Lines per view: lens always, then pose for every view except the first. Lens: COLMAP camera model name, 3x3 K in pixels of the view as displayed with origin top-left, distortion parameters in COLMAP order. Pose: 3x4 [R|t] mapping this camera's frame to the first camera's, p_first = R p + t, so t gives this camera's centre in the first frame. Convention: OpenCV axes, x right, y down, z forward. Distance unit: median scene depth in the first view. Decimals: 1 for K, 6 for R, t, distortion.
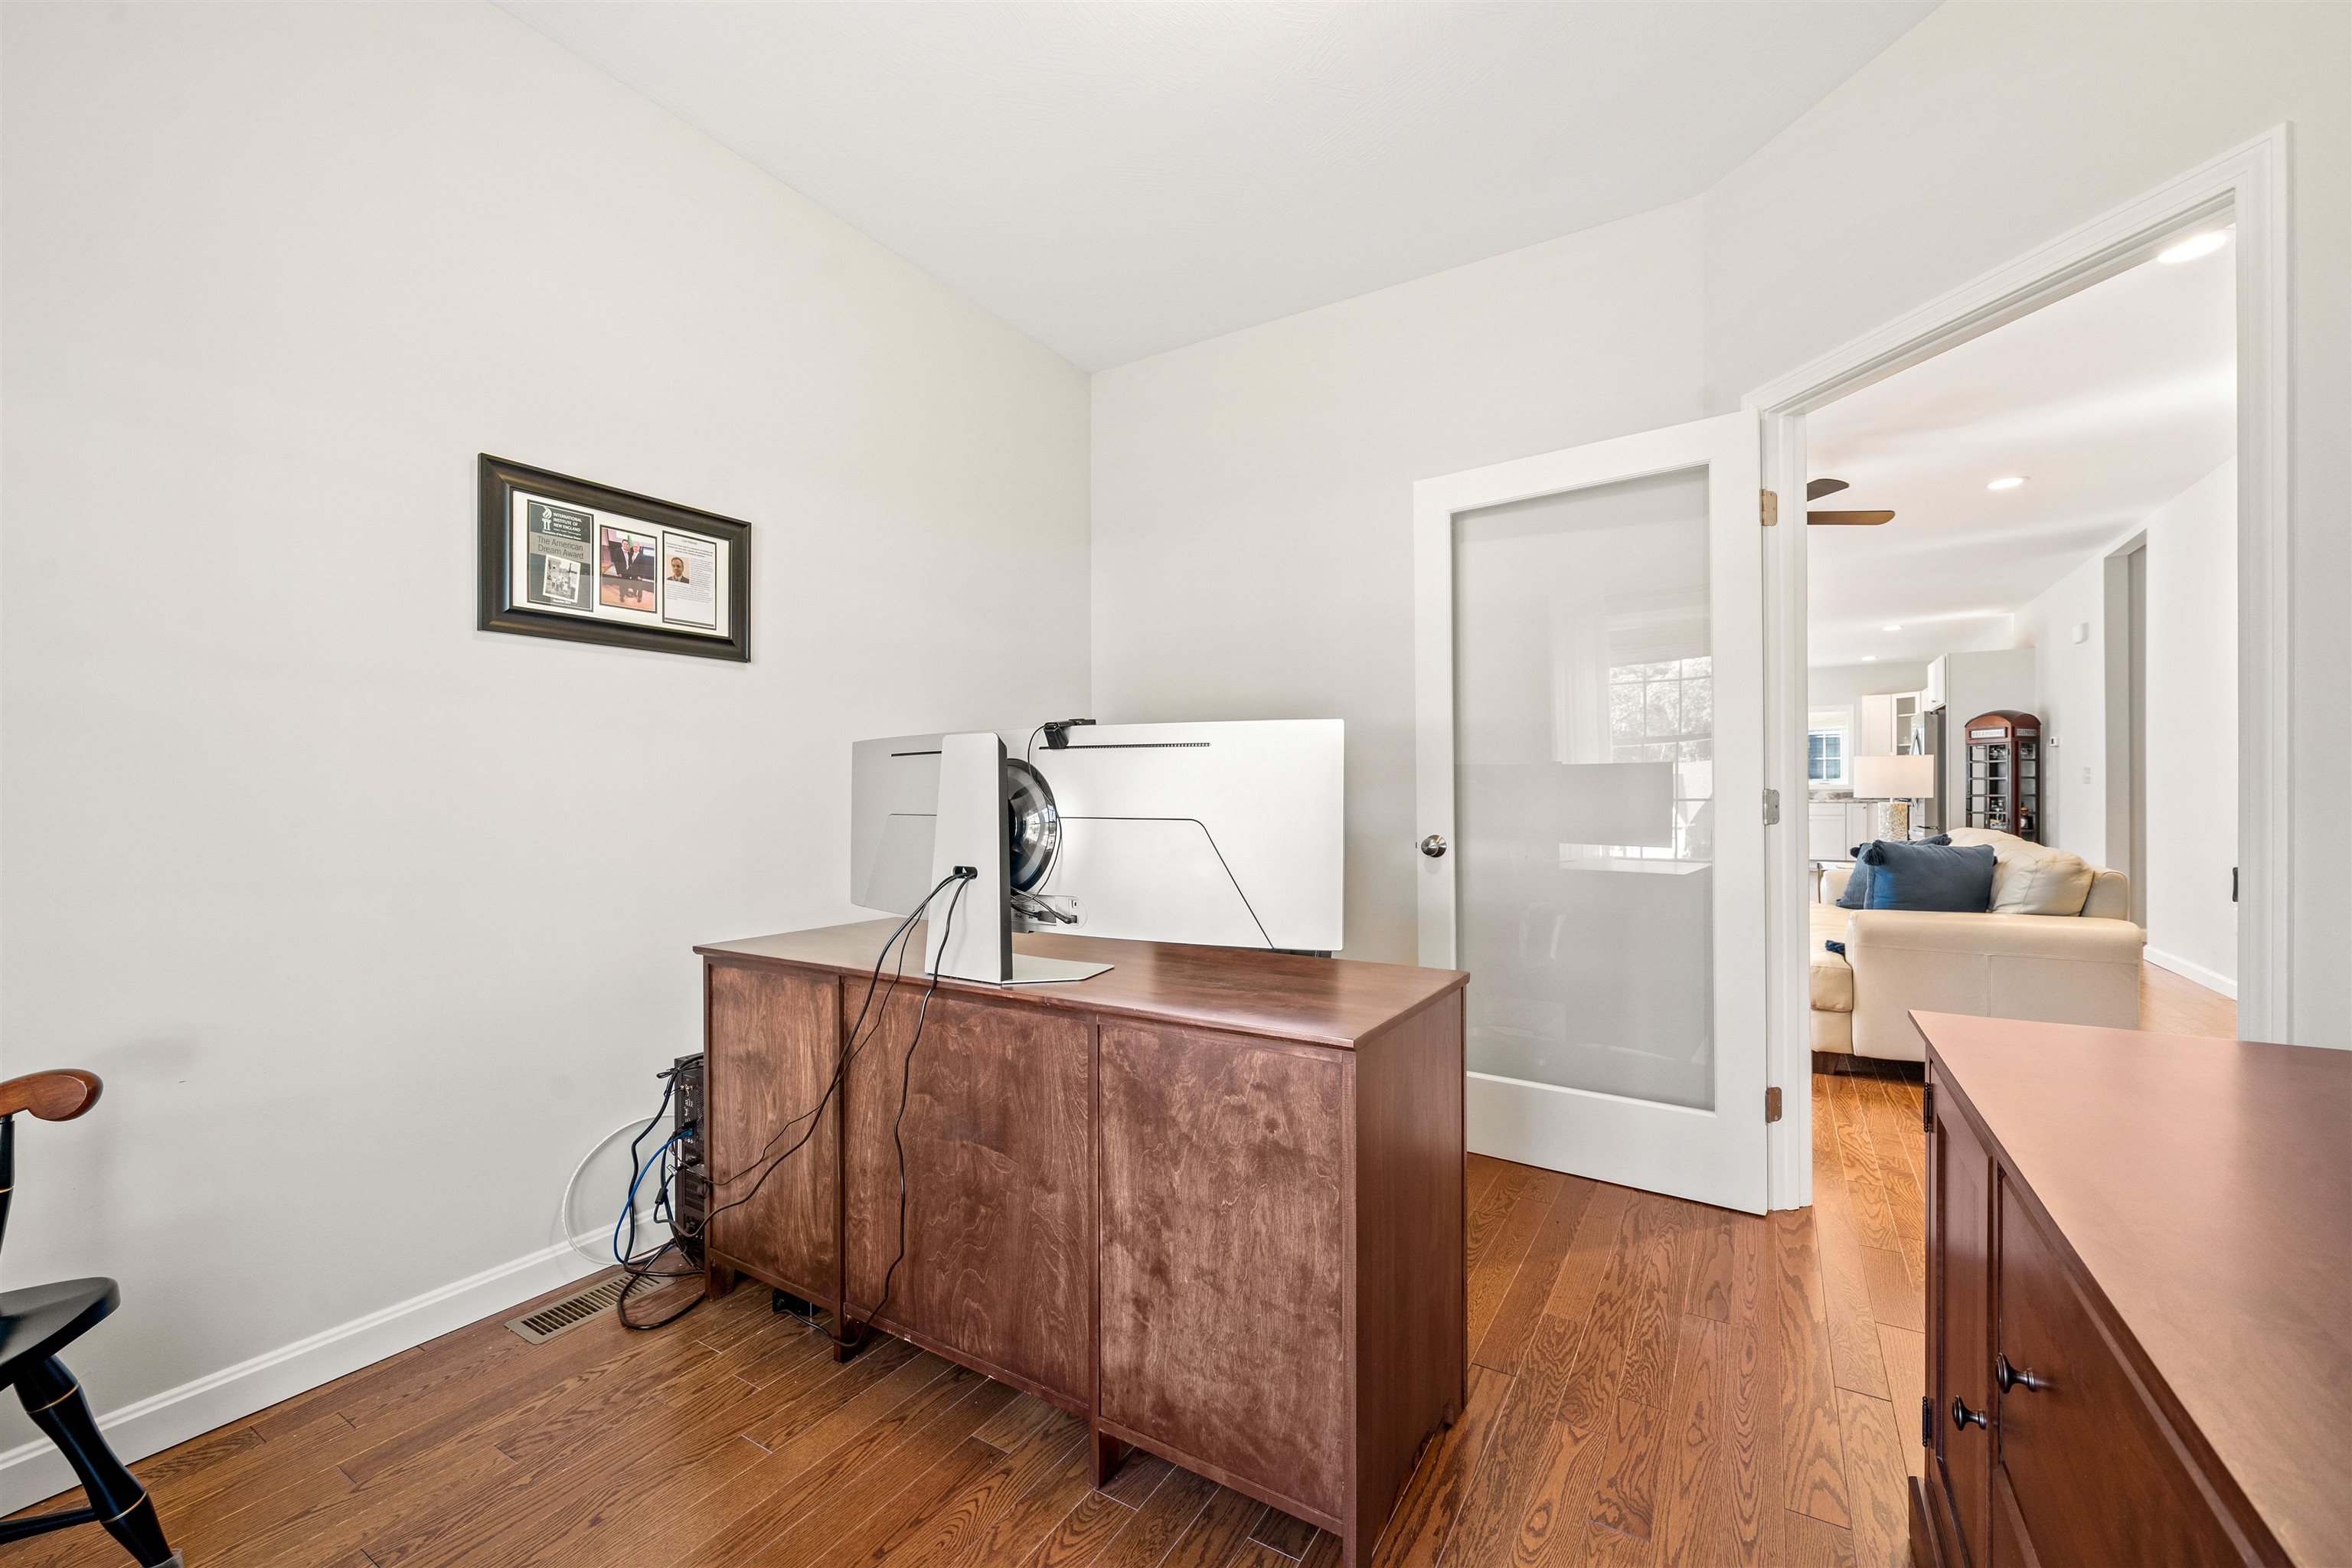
lens RADIAL K [[948.6, 0, 1165.5], [0, 948.6, 776.2], [0, 0, 1]] dist [0.002110, 0.000099]
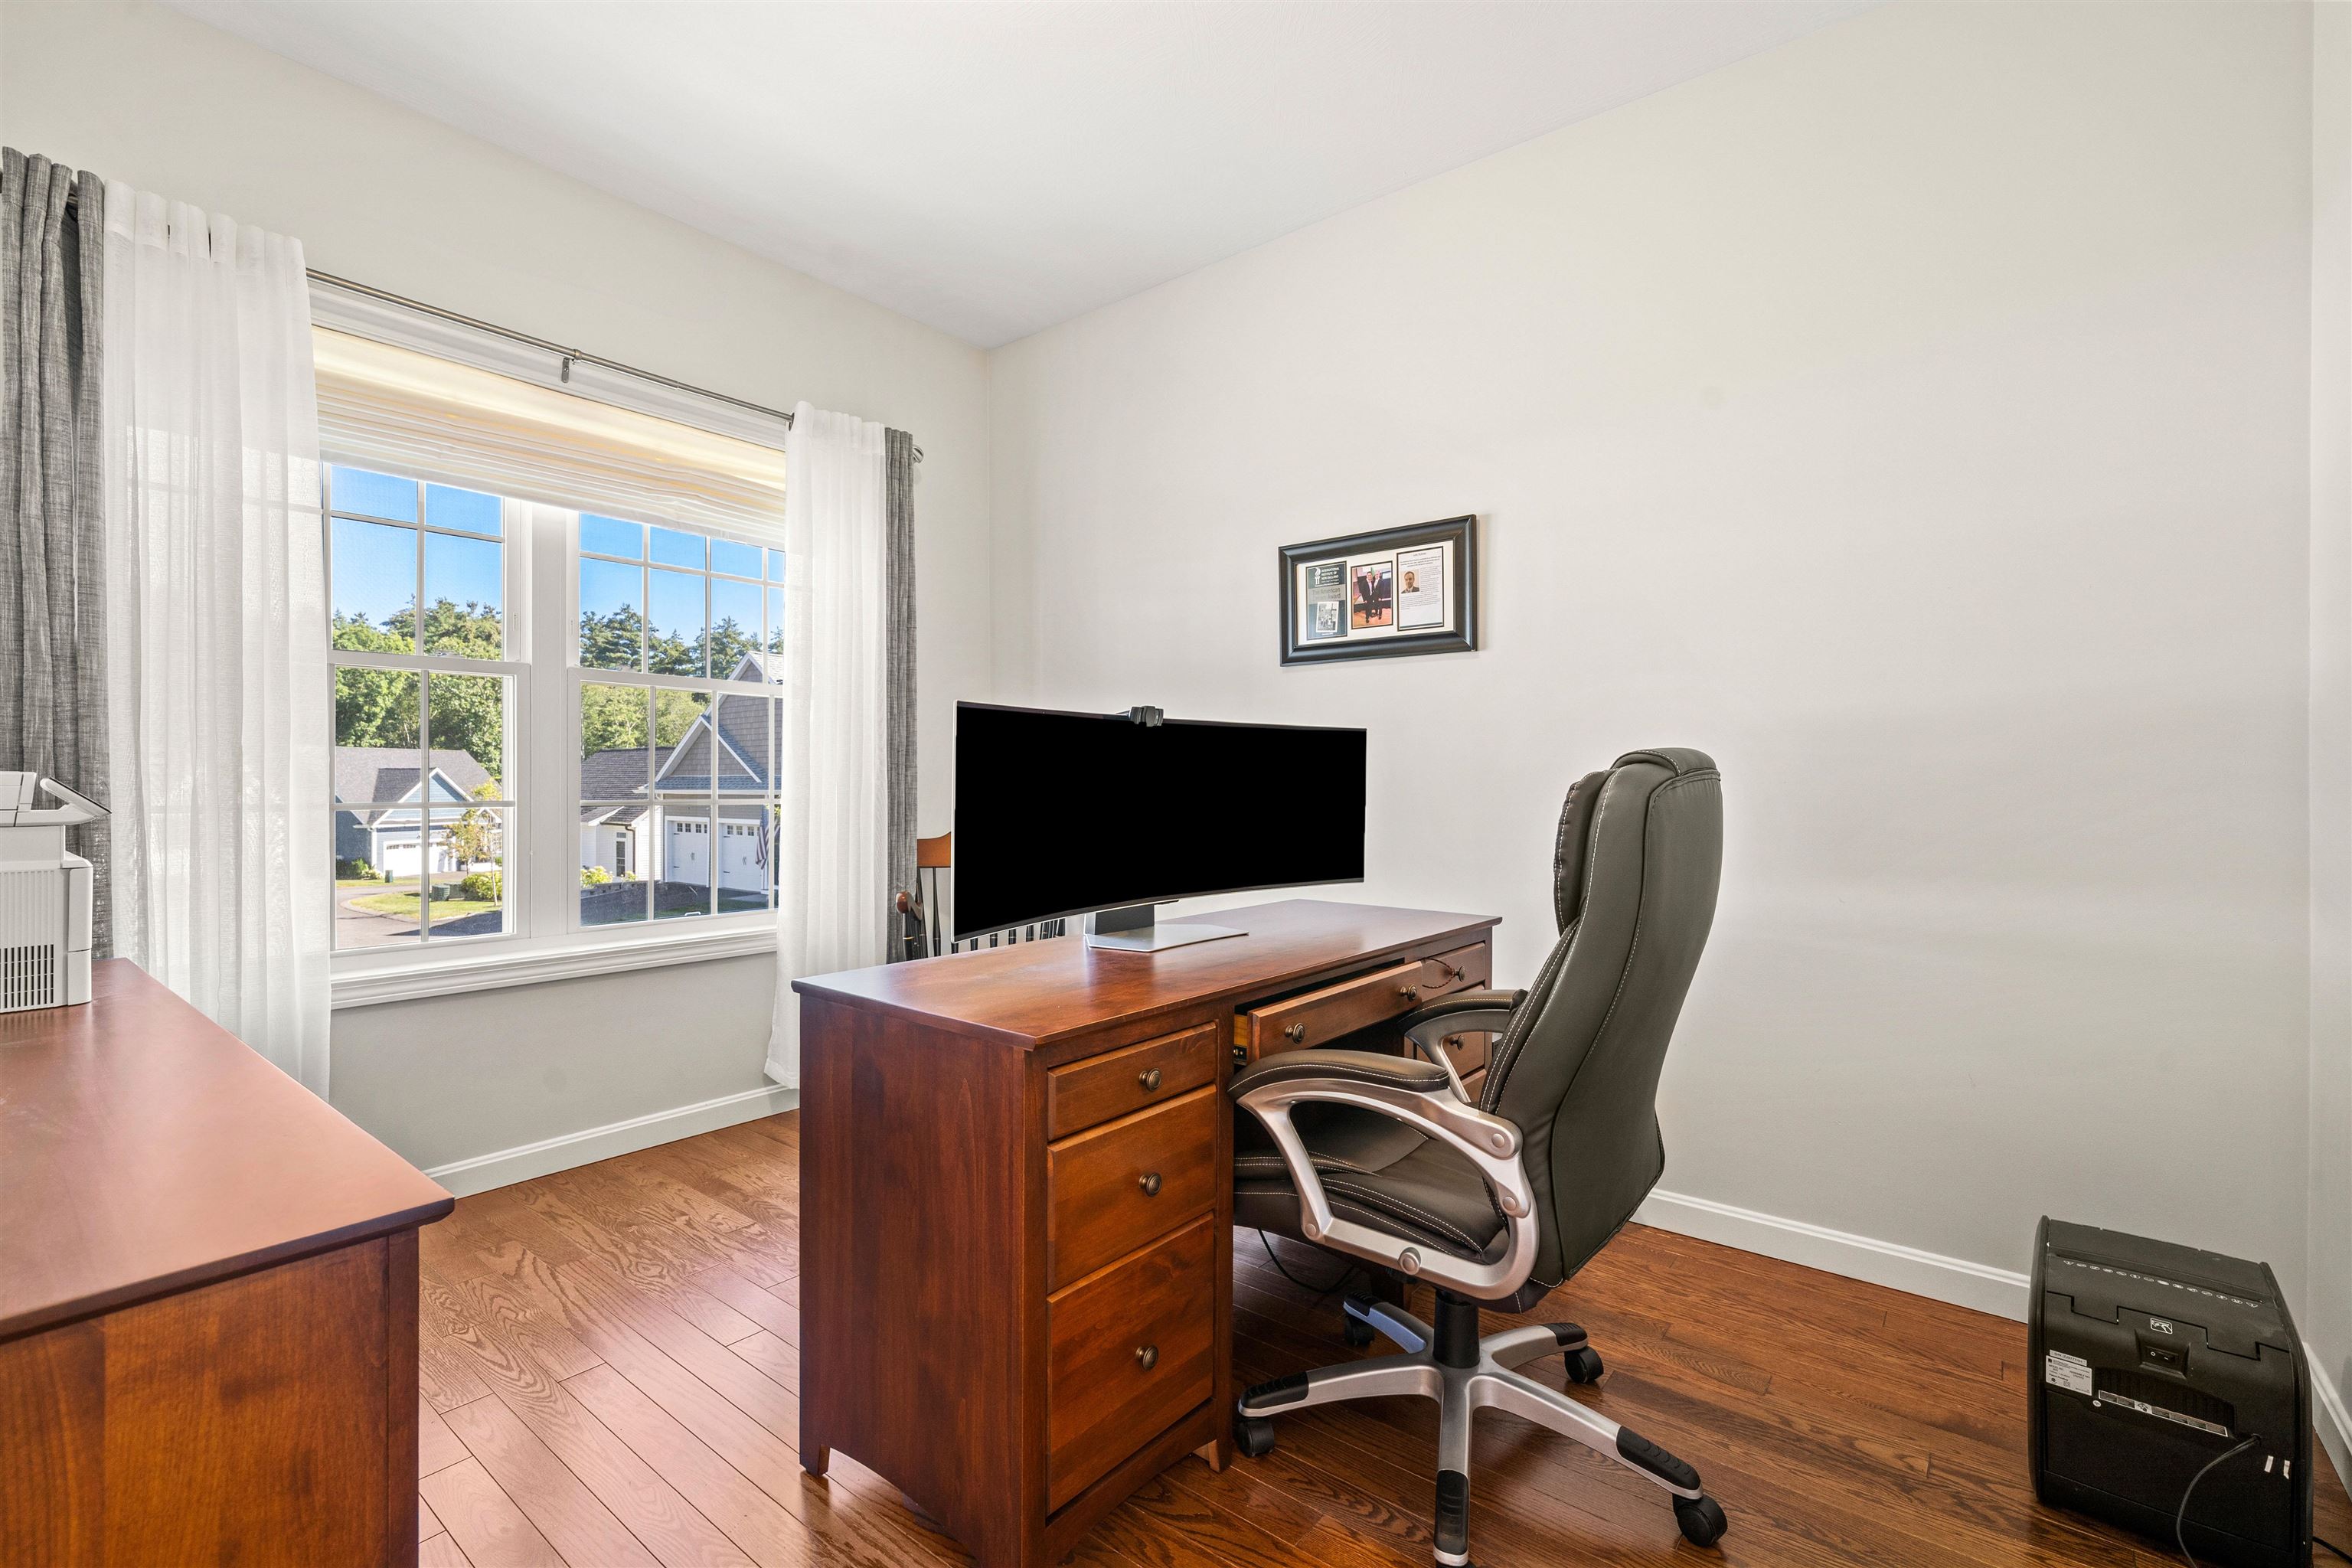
lens RADIAL K [[1018.8, 0, 1178.4], [0, 1018.8, 785.7], [0, 0, 1]] dist [-0.003068, -0.000440]
pose [[-0.109369, 0.006185, -0.993982, 0.790509], [0.009779, 0.999939, 0.005146, 0.020434], [0.993953, -0.009158, -0.109423, 0.909936]]
